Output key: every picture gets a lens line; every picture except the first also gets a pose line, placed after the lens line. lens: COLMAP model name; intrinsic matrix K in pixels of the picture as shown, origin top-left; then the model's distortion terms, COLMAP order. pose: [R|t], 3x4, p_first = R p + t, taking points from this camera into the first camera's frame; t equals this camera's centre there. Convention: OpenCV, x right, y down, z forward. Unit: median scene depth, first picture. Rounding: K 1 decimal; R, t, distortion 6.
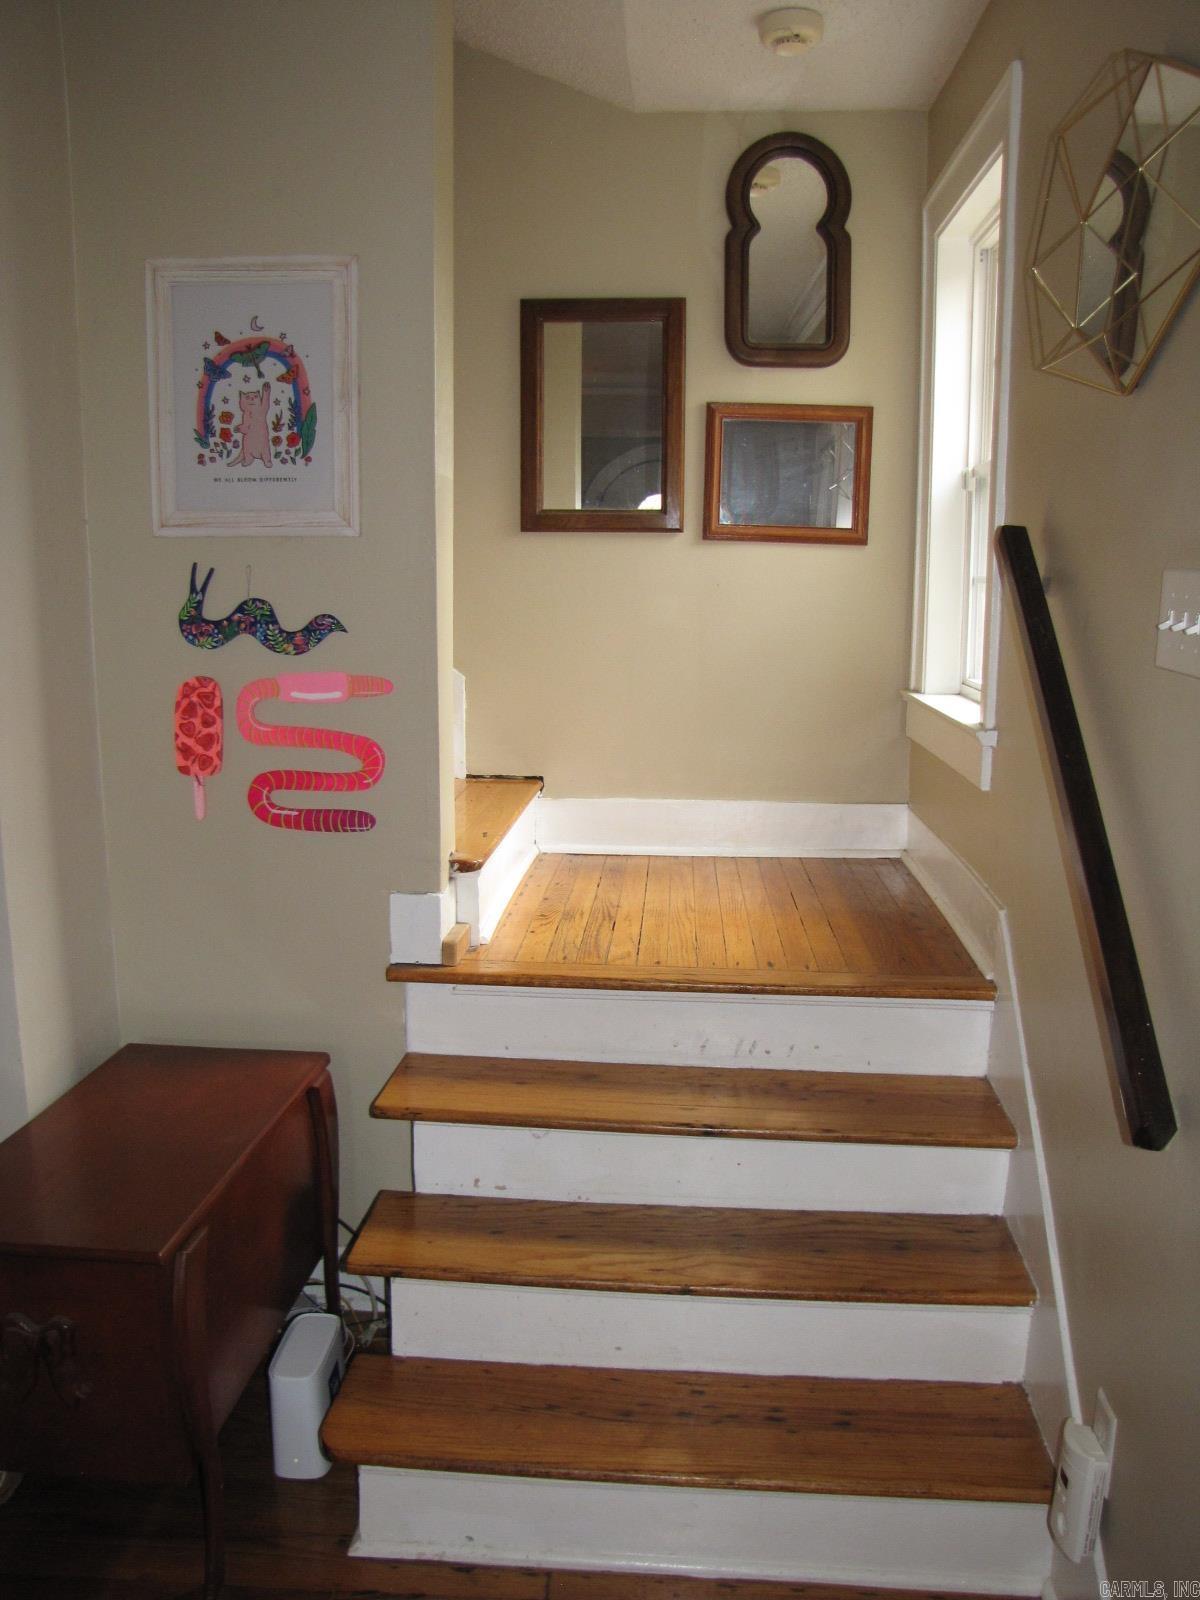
lens RADIAL K [[1346.5, 0, 615.9], [0, 1346.5, 848.7], [0, 0, 1]] dist [-0.139787, 0.077591]
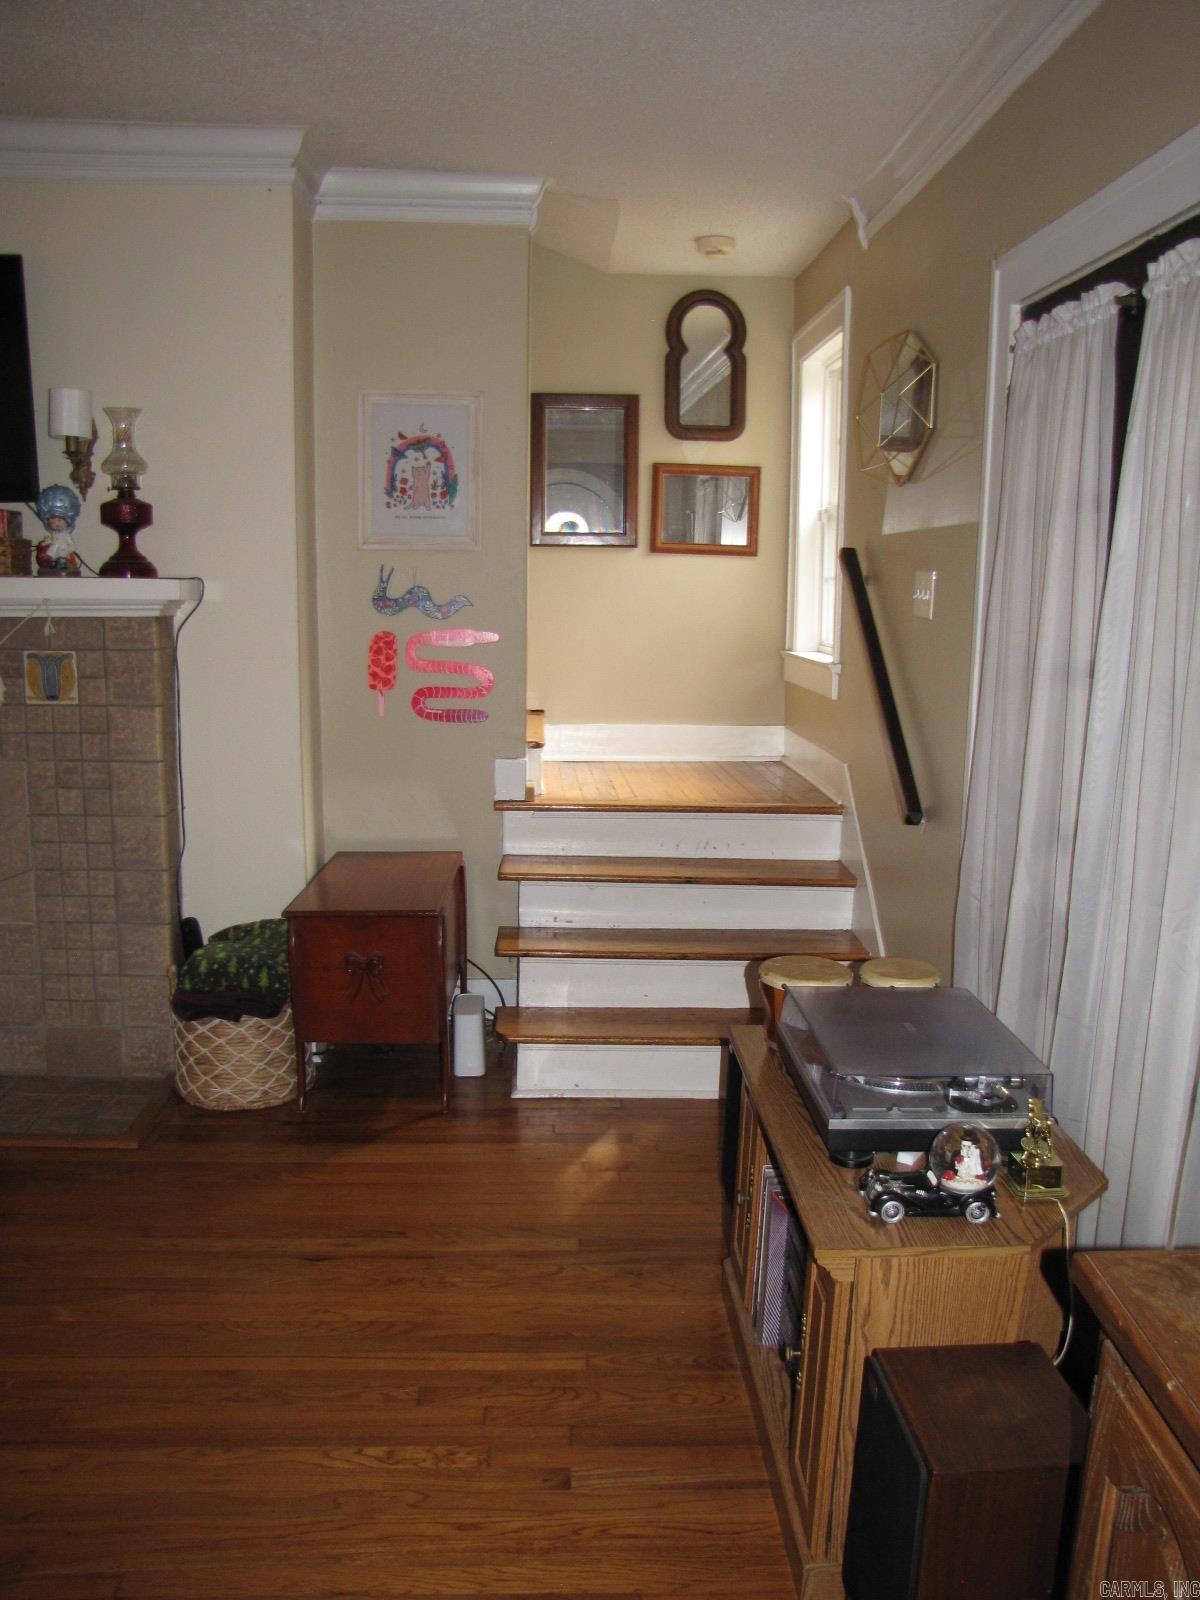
lens RADIAL K [[1346.5, 0, 613.6], [0, 1346.5, 843.4], [0, 0, 1]] dist [-0.139787, 0.077591]
pose [[0.994427, -0.015064, 0.104348, -0.202056], [0.015742, 0.999860, -0.005676, 0.155495], [-0.104248, 0.007287, 0.994525, -0.730239]]
